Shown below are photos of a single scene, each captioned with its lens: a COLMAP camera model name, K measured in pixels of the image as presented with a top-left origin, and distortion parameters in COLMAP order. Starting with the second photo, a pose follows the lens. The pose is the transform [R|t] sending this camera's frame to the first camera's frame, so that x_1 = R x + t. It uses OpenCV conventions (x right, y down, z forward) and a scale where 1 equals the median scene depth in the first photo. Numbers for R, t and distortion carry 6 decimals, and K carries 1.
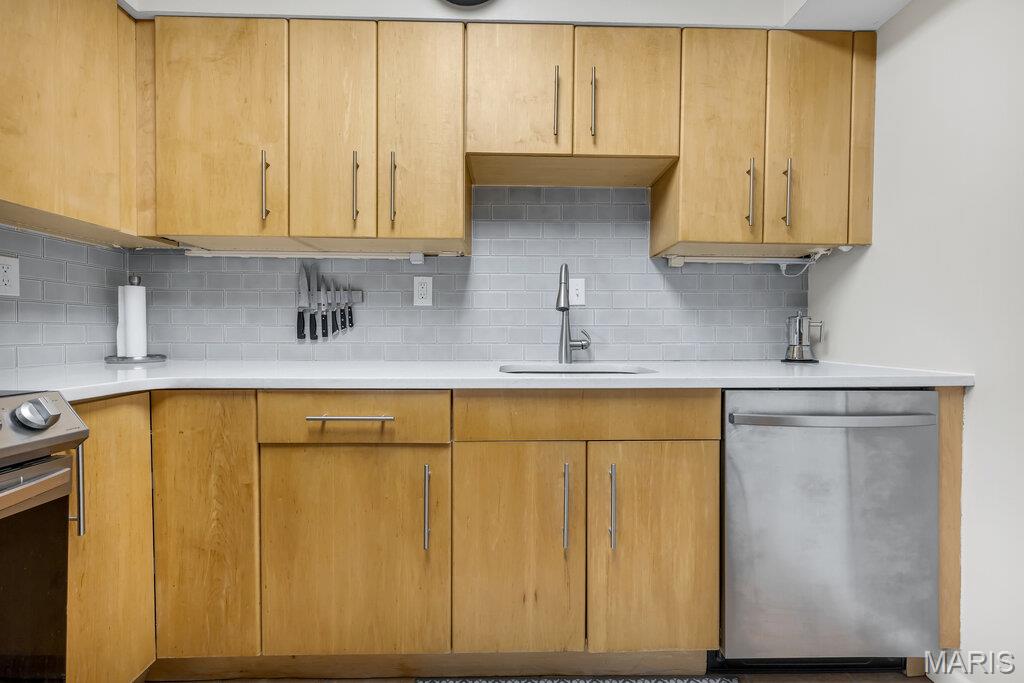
lens RADIAL K [[416.7, 0, 496.0], [0, 416.7, 339.9], [0, 0, 1]] dist [0.001471, -0.000787]
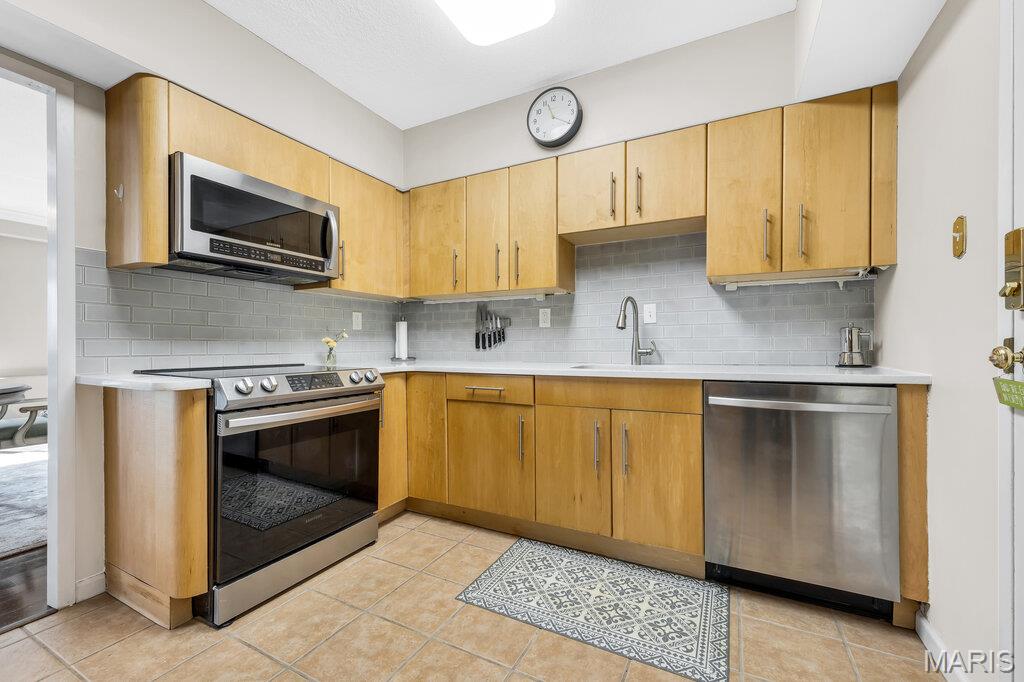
lens RADIAL K [[416.7, 0, 512.8], [0, 416.7, 342.8], [0, 0, 1]] dist [0.001471, -0.000787]
pose [[0.891016, -0.010640, -0.453847, 0.512710], [0.002216, 0.999815, -0.019089, 0.008074], [0.453966, 0.016003, 0.890875, -0.538793]]
